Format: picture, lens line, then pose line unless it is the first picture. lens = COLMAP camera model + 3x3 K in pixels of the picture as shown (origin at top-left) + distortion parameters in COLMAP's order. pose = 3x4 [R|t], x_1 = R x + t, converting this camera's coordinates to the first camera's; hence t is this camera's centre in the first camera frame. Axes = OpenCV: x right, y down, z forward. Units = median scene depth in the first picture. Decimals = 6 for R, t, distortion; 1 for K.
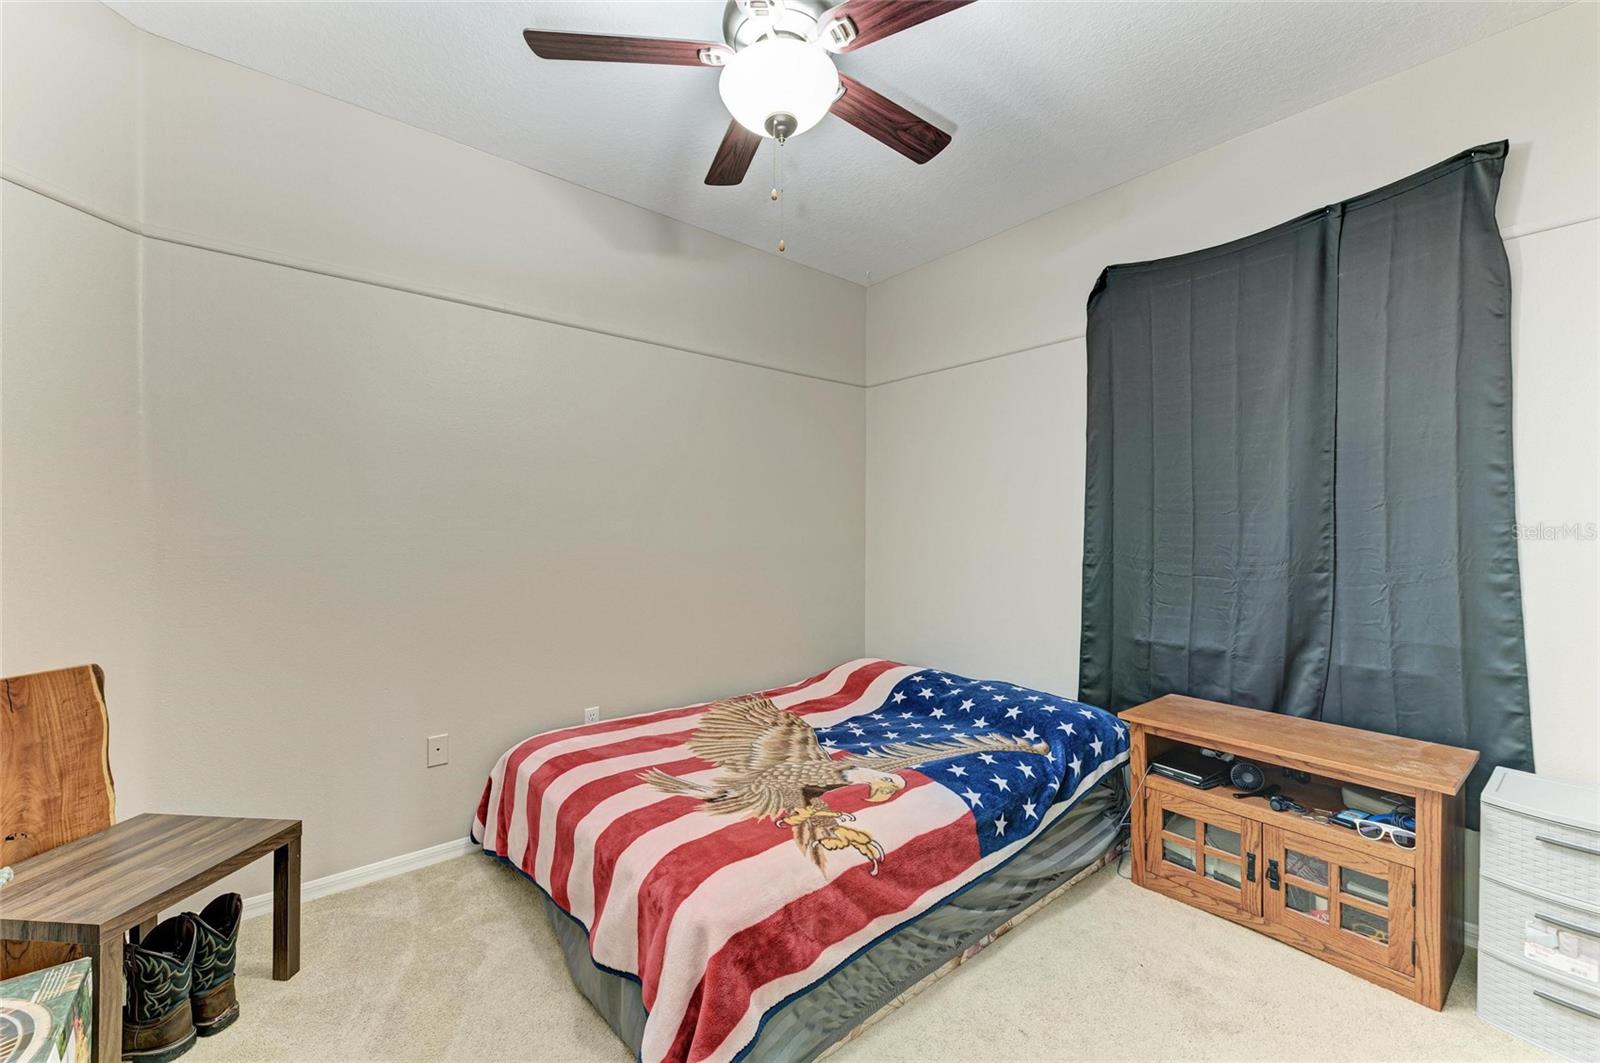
lens RADIAL K [[624.1, 0, 801.4], [0, 624.1, 528.6], [0, 0, 1]] dist [-0.003098, -0.000325]
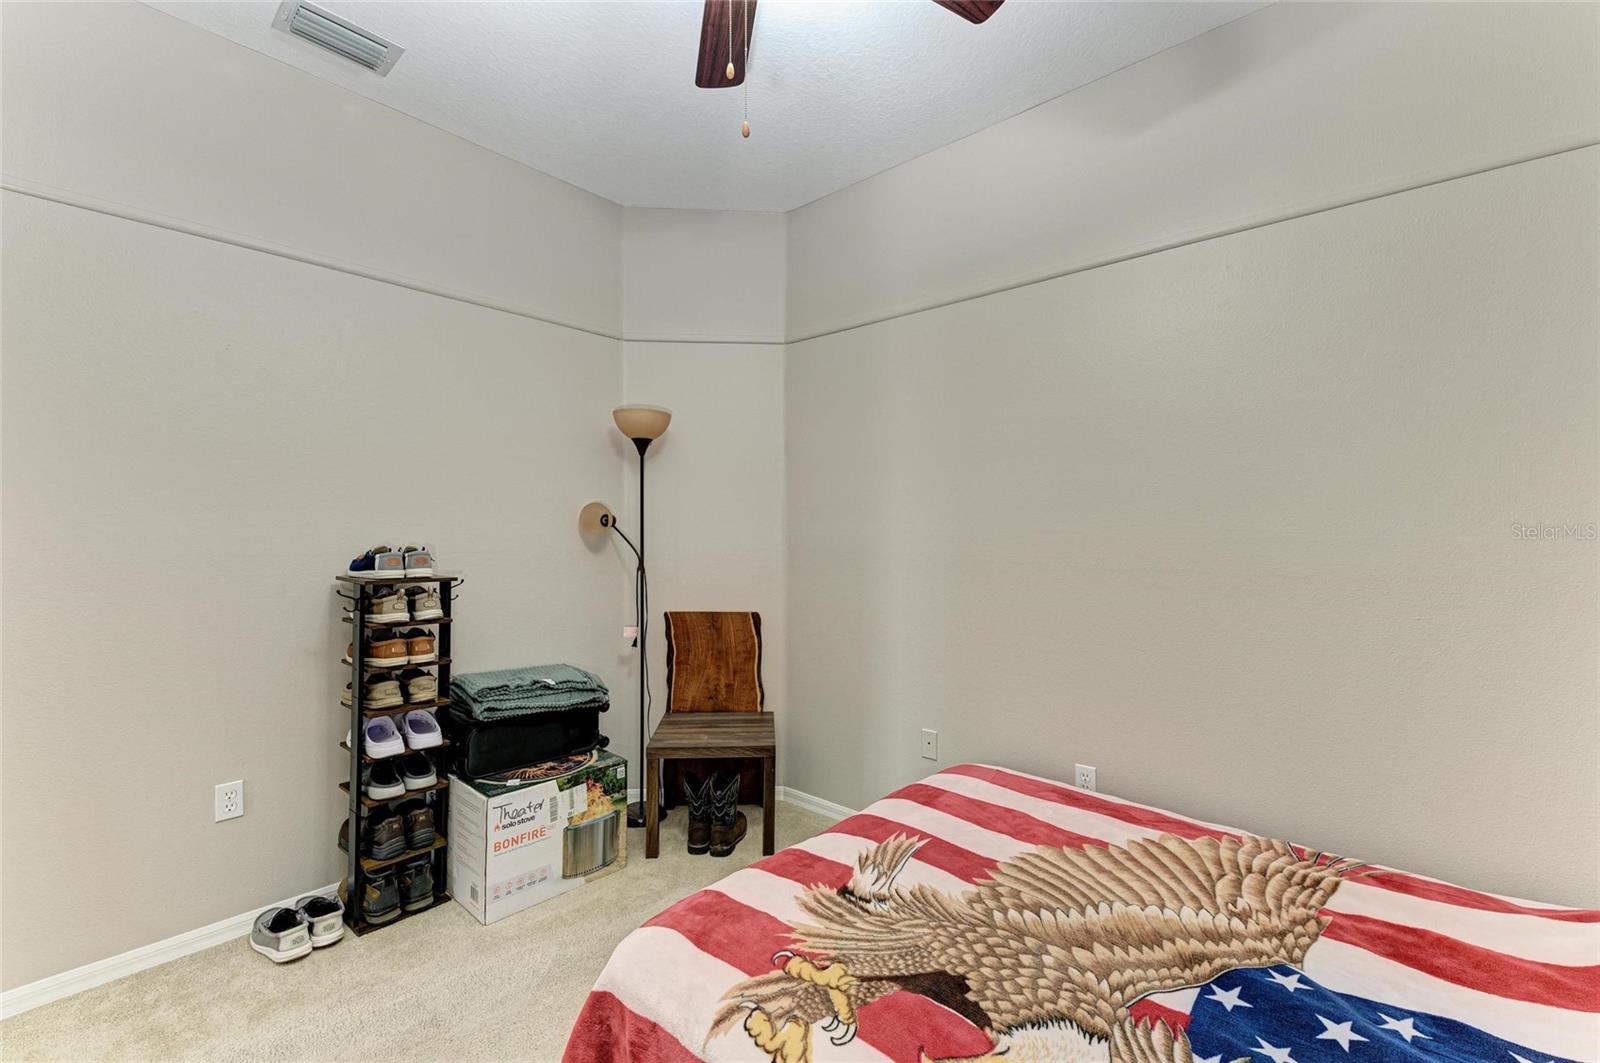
lens RADIAL K [[655.9, 0, 791.6], [0, 655.9, 532.1], [0, 0, 1]] dist [-0.001580, -0.000555]
pose [[0.160215, -0.003306, -0.987077, 0.496101], [-0.000291, 0.999994, -0.003396, 0.006164], [0.987082, 0.000831, 0.160213, 0.648322]]
